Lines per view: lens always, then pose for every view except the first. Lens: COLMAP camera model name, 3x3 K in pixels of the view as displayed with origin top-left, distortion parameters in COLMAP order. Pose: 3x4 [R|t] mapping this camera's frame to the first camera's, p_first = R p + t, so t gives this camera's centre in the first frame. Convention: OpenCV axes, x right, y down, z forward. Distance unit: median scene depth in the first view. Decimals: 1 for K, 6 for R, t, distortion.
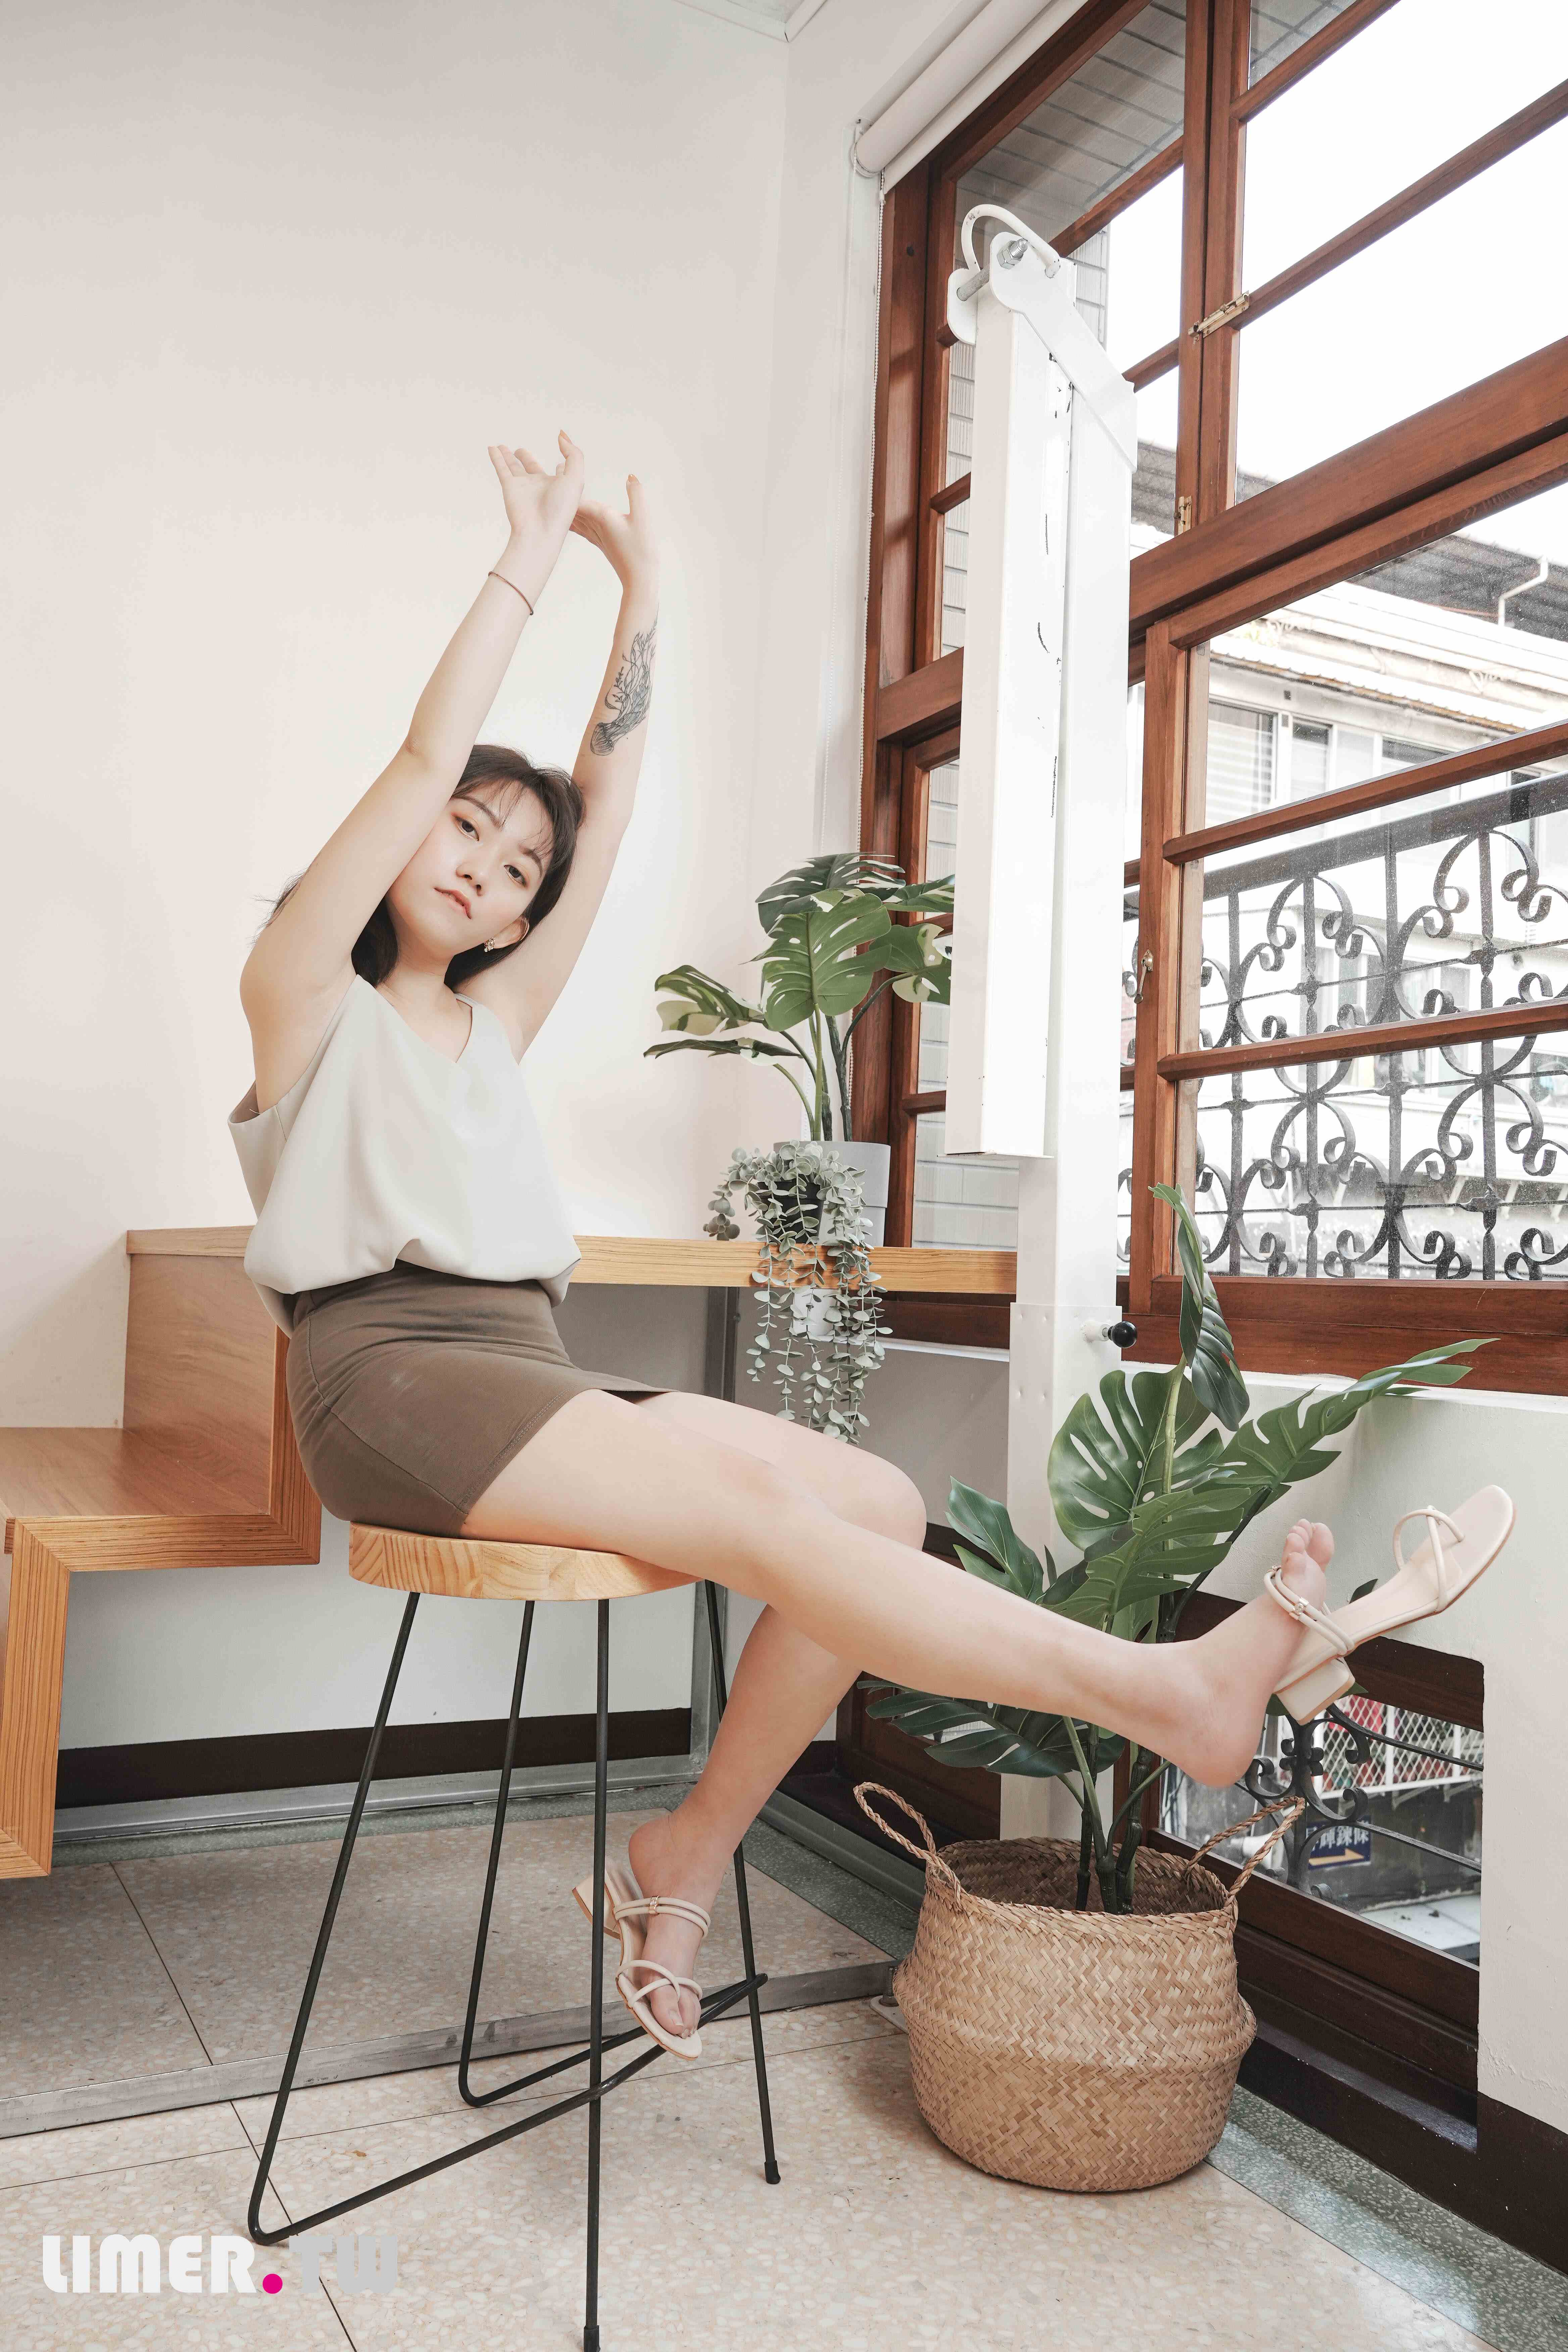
lens RADIAL K [[1758.1, 0, 740.2], [0, 1758.1, 1226.1], [0, 0, 1]] dist [-0.003041, 0.001443]
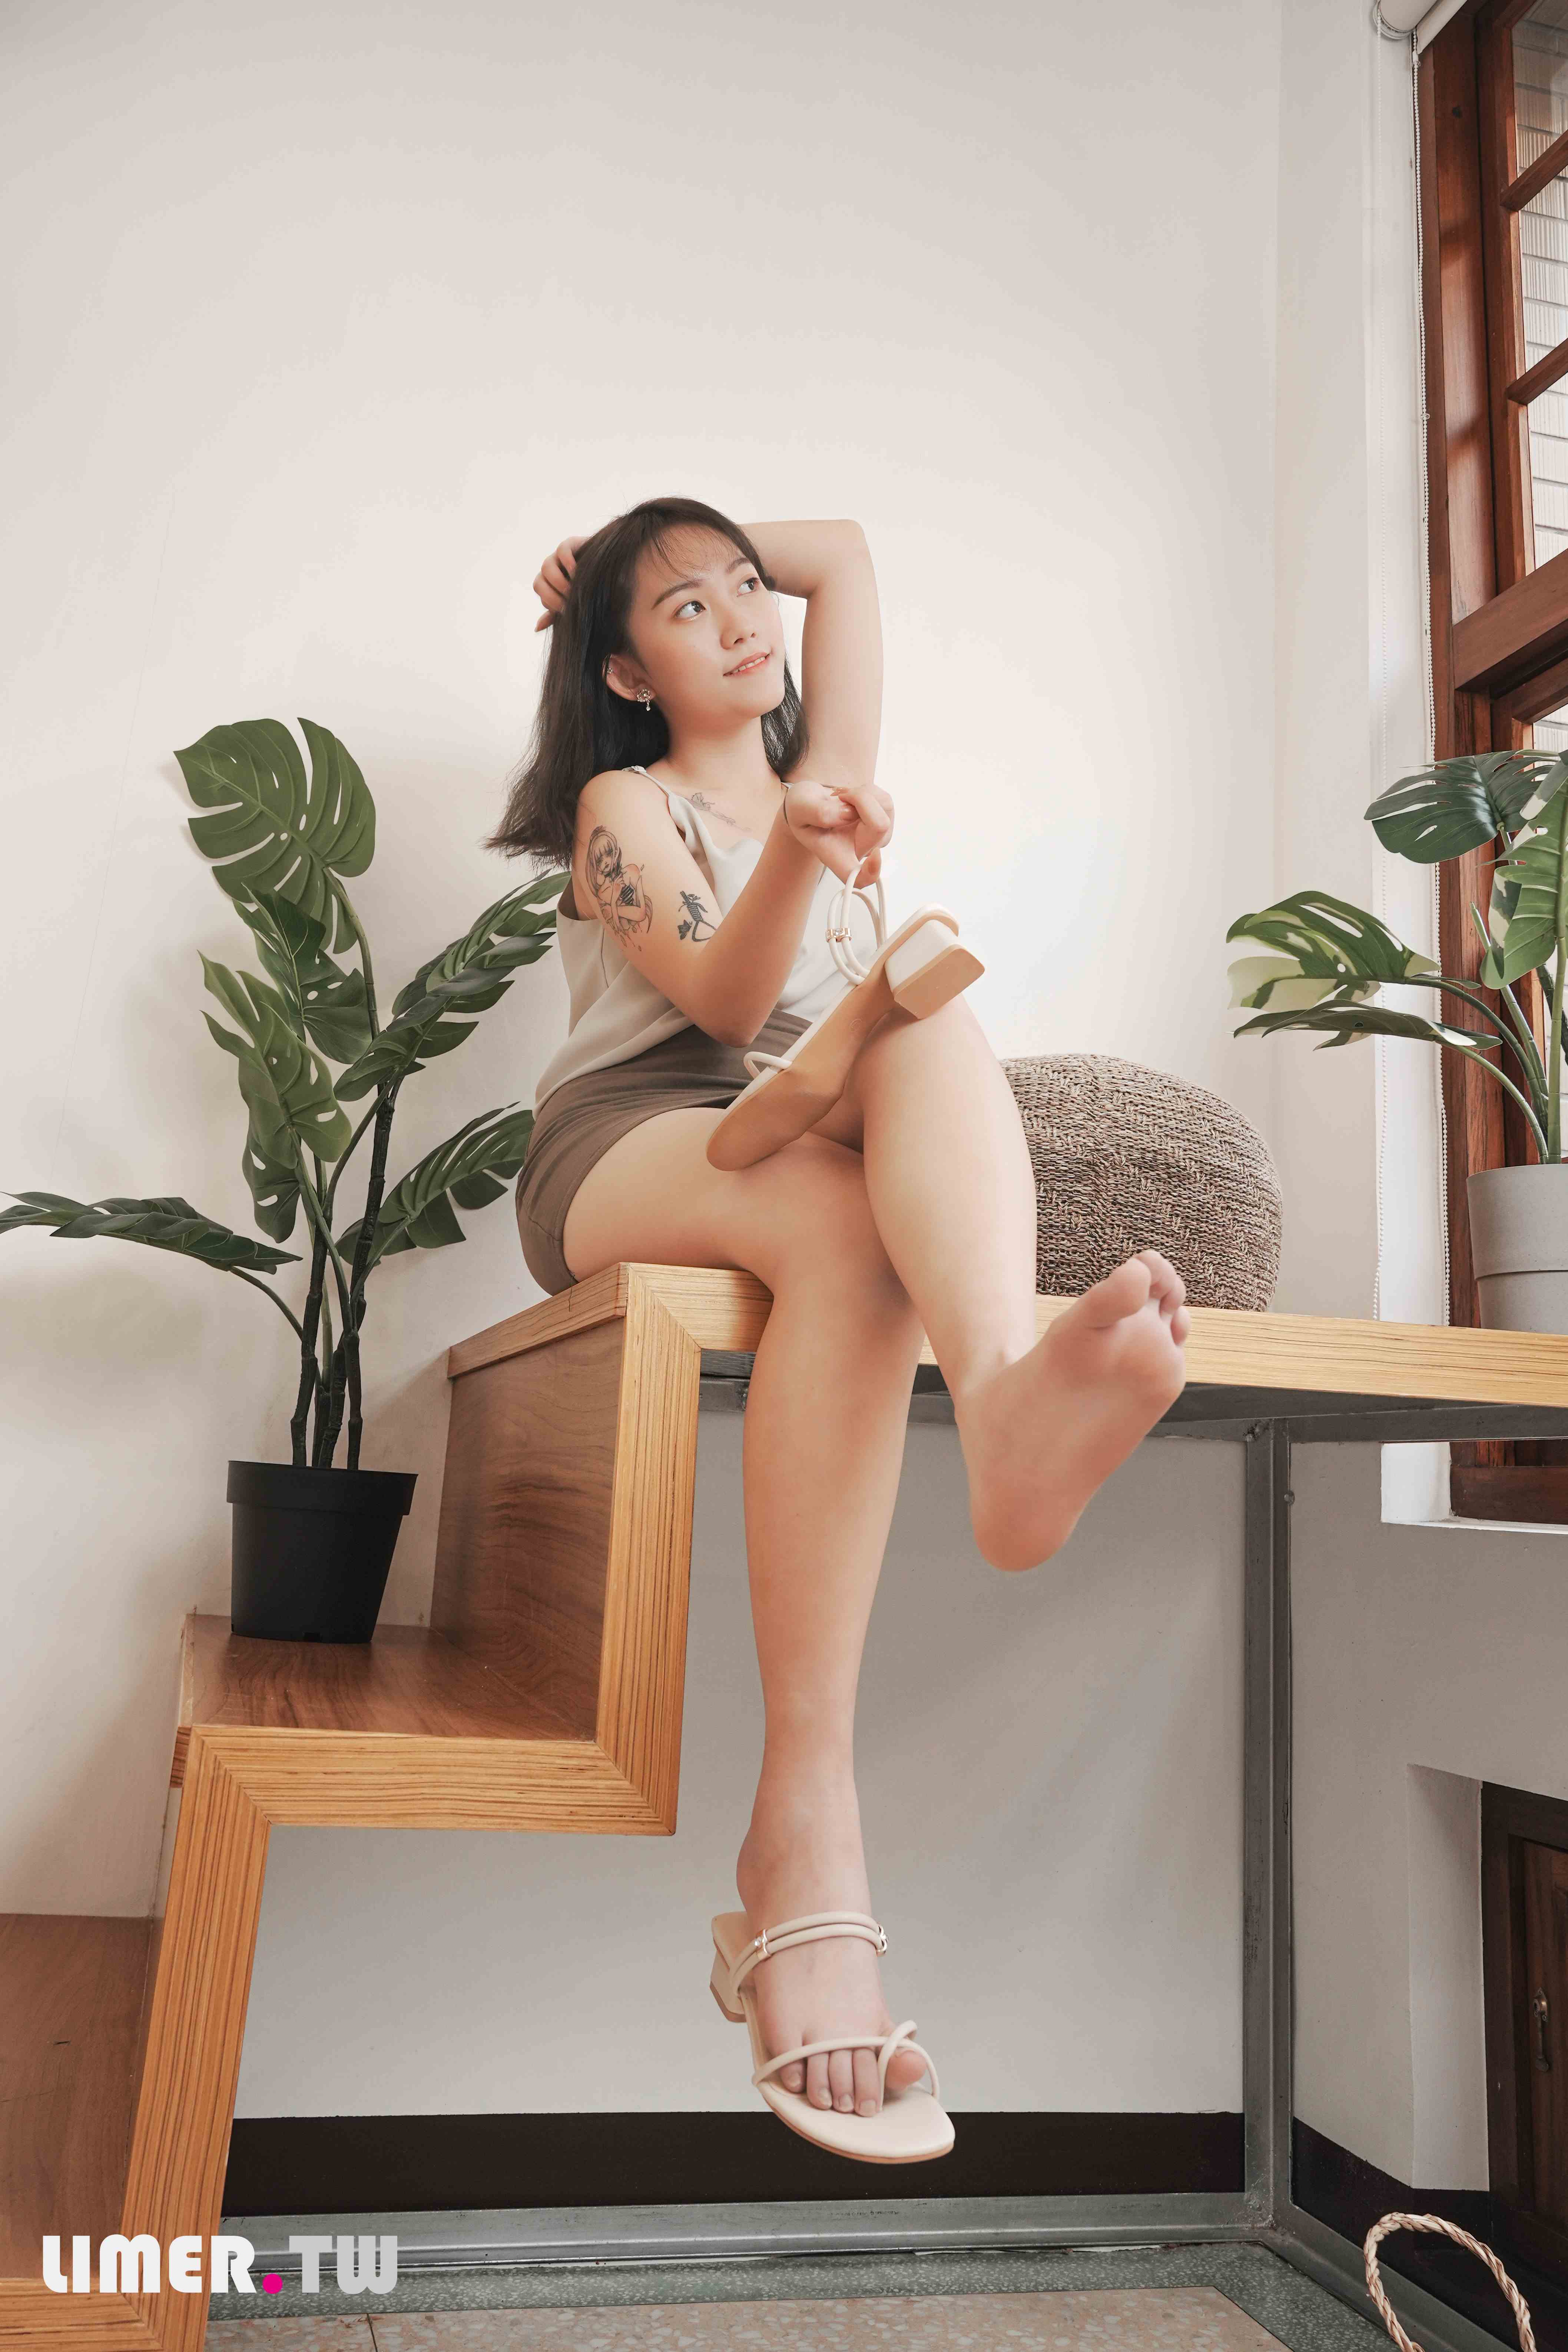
lens RADIAL K [[1890.5, 0, 796.9], [0, 1890.5, 1042.4], [0, 0, 1]] dist [0.003894, -0.000506]
pose [[0.980504, -0.032615, -0.193775, -0.059402], [-0.011469, 0.974950, -0.222128, 0.064787], [0.196166, 0.220020, 0.955568, 0.301913]]
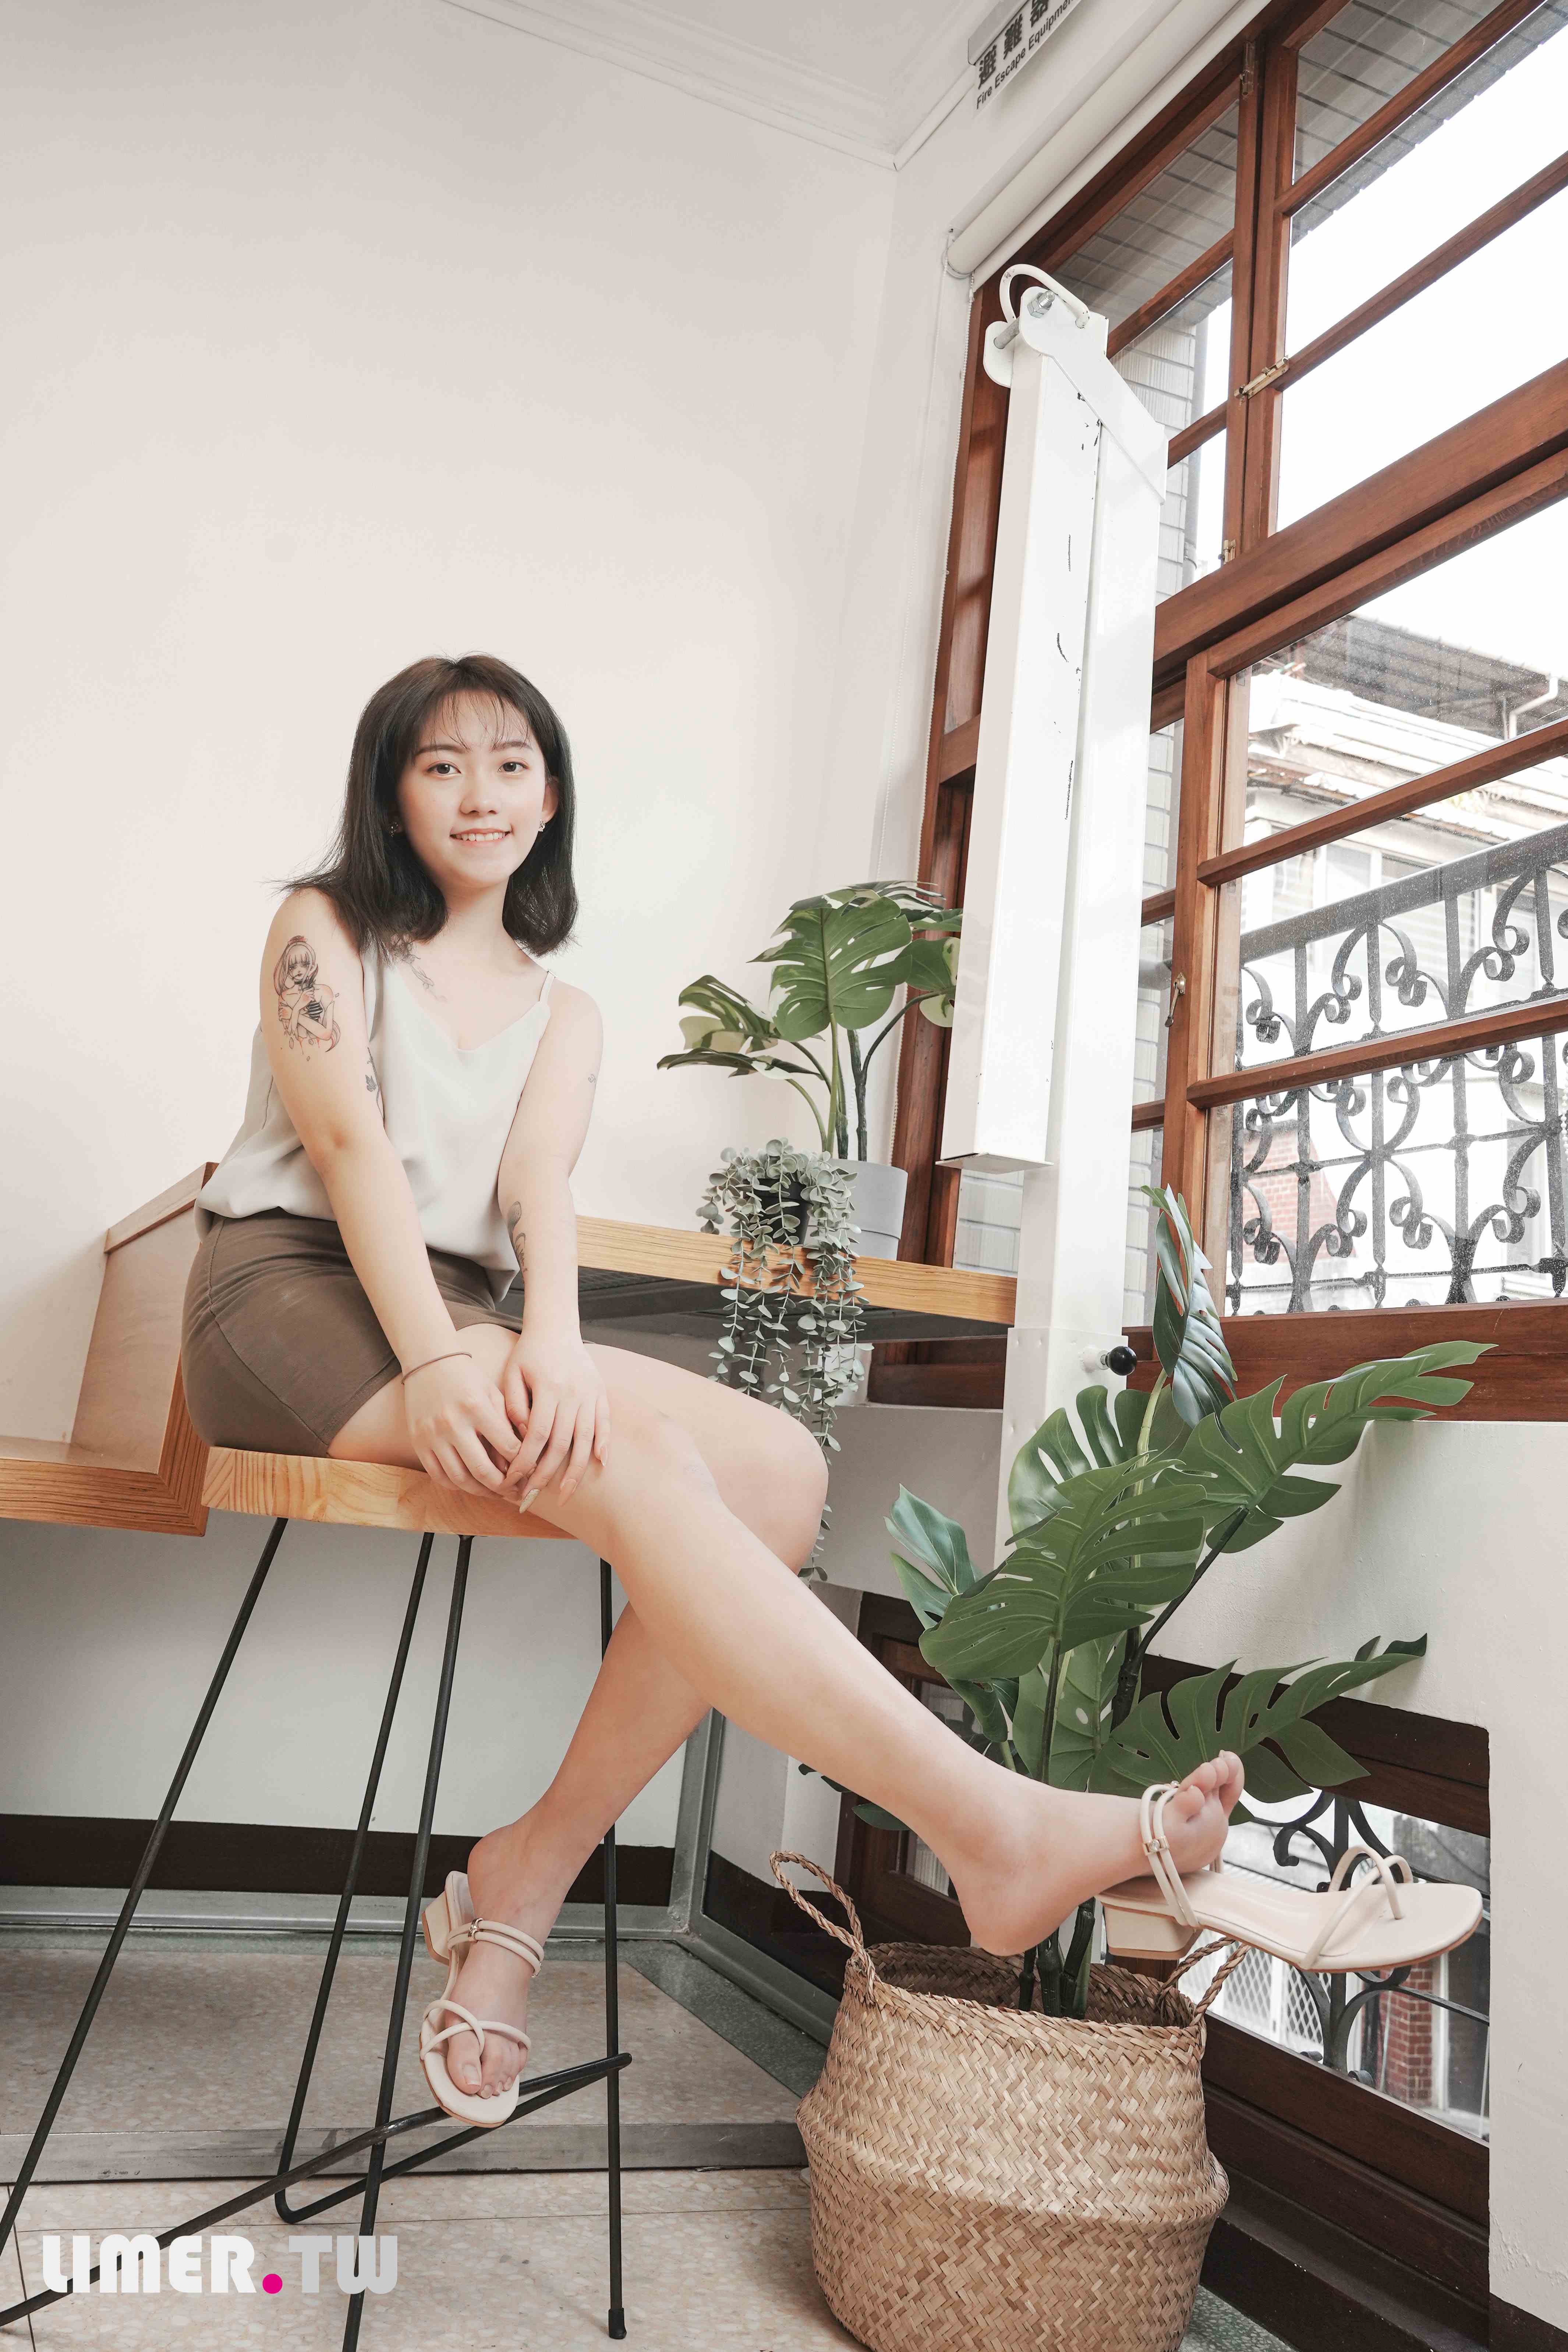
lens RADIAL K [[1925.7, 0, 797.8], [0, 1925.7, 940.7], [0, 0, 1]] dist [-0.008110, 0.005883]
pose [[0.995998, 0.050026, -0.074060, 0.113727], [-0.067176, 0.965610, -0.251167, 0.112193], [0.058948, 0.255137, 0.965106, -0.021246]]
